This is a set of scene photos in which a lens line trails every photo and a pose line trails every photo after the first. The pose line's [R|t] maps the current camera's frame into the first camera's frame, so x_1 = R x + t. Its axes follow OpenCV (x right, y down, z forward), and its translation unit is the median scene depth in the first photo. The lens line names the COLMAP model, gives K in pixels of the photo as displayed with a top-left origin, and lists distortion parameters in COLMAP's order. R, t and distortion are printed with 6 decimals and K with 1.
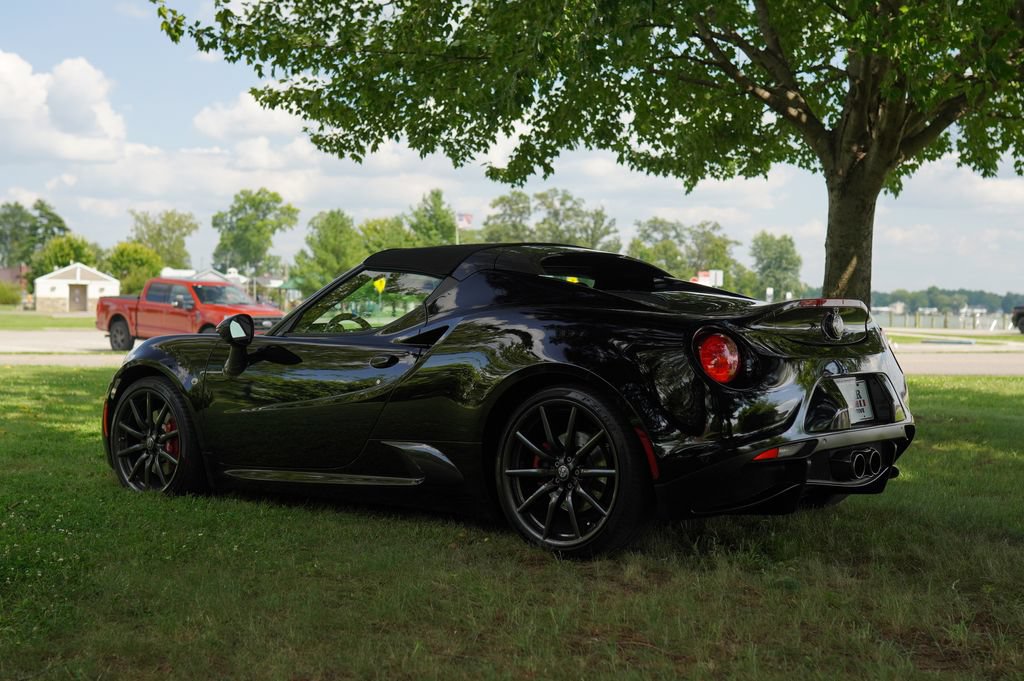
lens RADIAL K [[1501.1, 0, 512.3], [0, 1501.1, 340.0], [0, 0, 1]] dist [-0.021559, 0.000000]
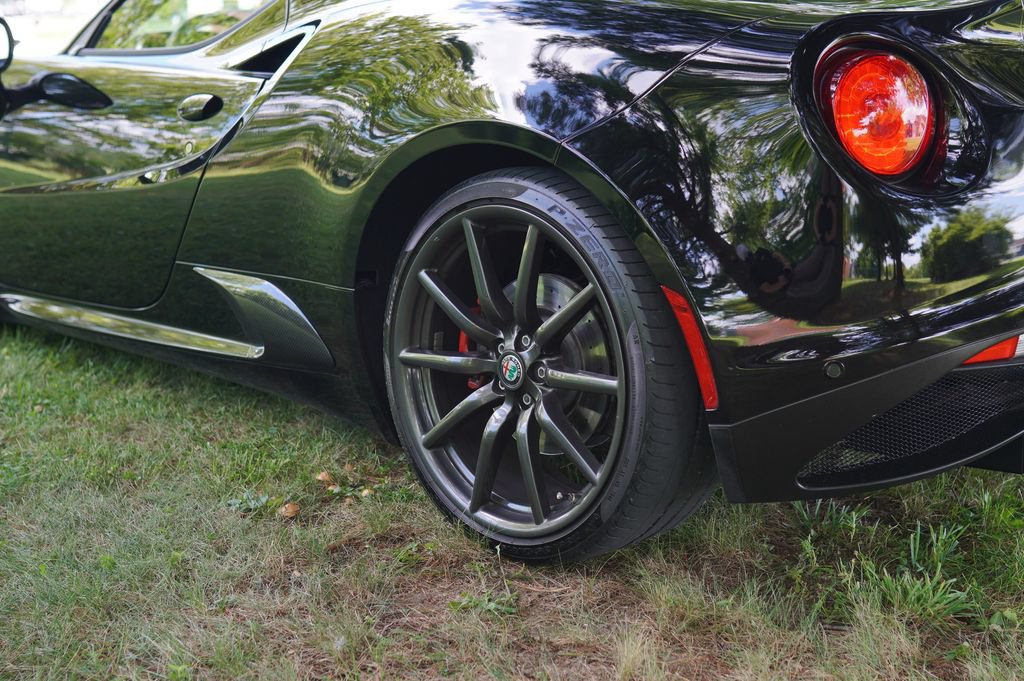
lens RADIAL K [[1501.1, 0, 509.4], [0, 1501.1, 342.0], [0, 0, 1]] dist [-0.021559, 0.000000]
pose [[0.994507, 0.019428, -0.102852, 0.078645], [0.000108, 0.982433, 0.186616, -0.002694], [0.104671, -0.185602, 0.977034, 0.567045]]
